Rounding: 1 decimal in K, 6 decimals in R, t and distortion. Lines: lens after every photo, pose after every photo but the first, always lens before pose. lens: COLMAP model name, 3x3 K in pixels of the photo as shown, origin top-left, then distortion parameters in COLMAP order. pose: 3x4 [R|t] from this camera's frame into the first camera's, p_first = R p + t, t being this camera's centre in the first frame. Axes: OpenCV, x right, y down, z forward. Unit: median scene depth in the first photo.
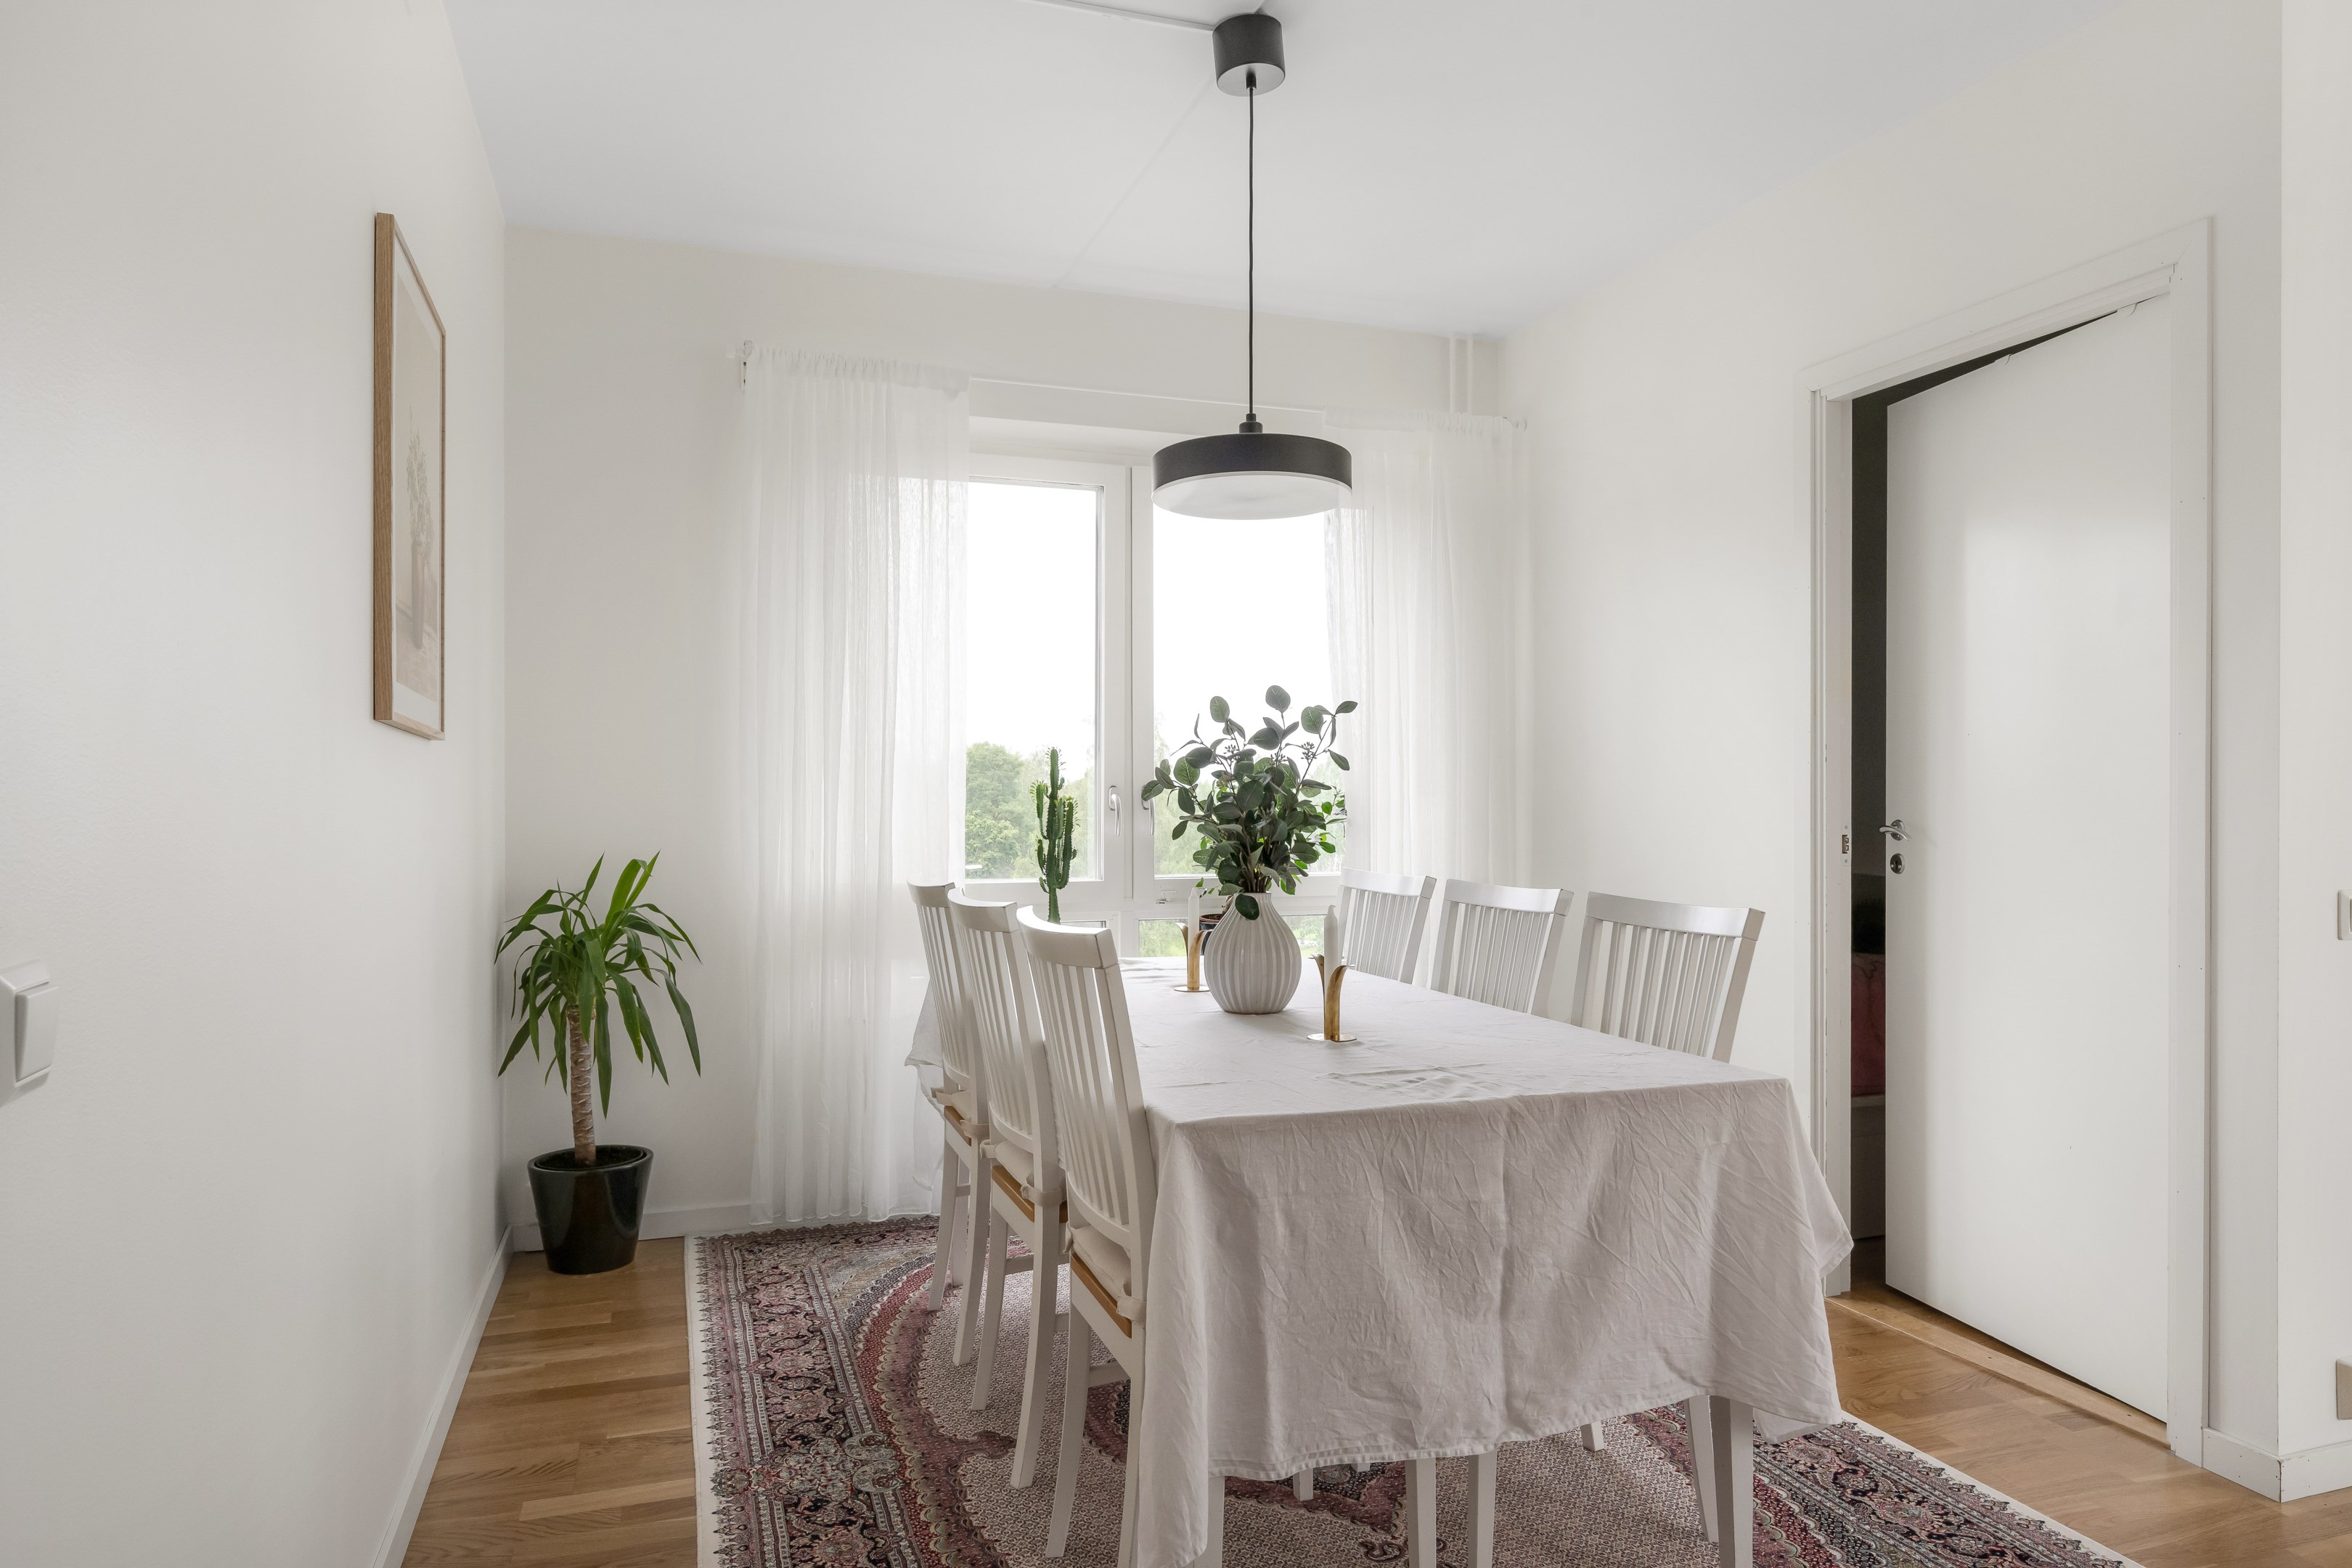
lens RADIAL K [[1515.7, 0, 1182.1], [0, 1515.7, 796.6], [0, 0, 1]] dist [-0.001256, -0.000373]
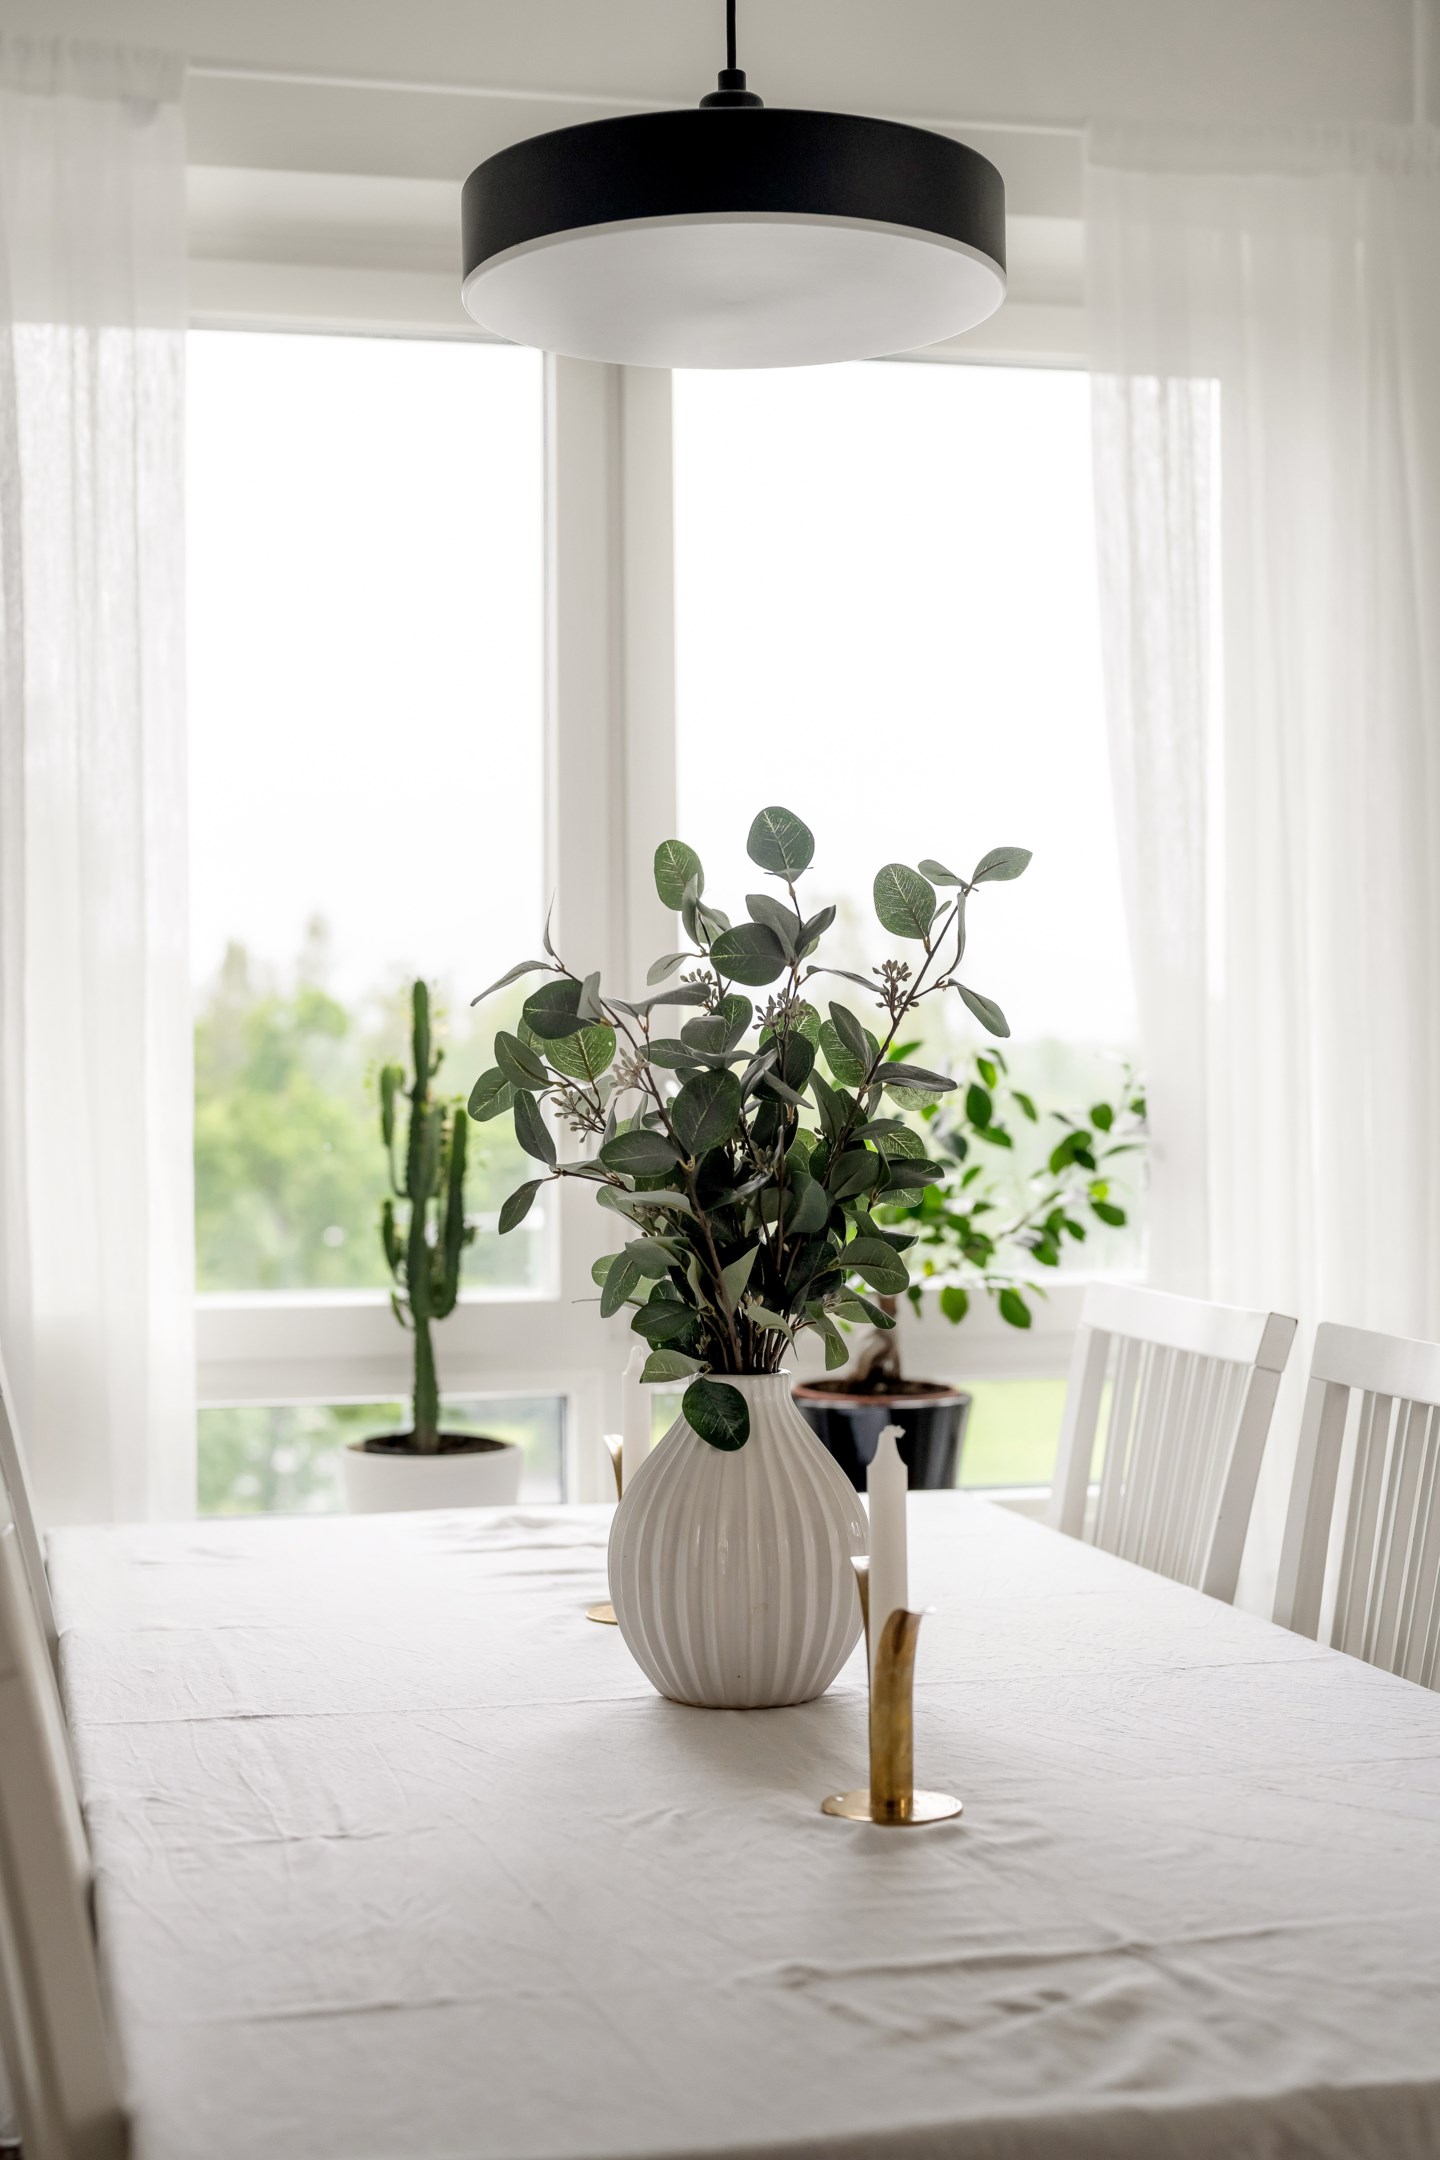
lens RADIAL K [[3155.8, 0, 720.0], [0, 3155.8, 1080.0], [0, 0, 1]] dist [0.011423, -0.173679]
pose [[0.995296, -0.007631, -0.096579, 0.114230], [0.008165, 0.999954, 0.005132, -0.011366], [0.096535, -0.005896, 0.995312, 0.236817]]
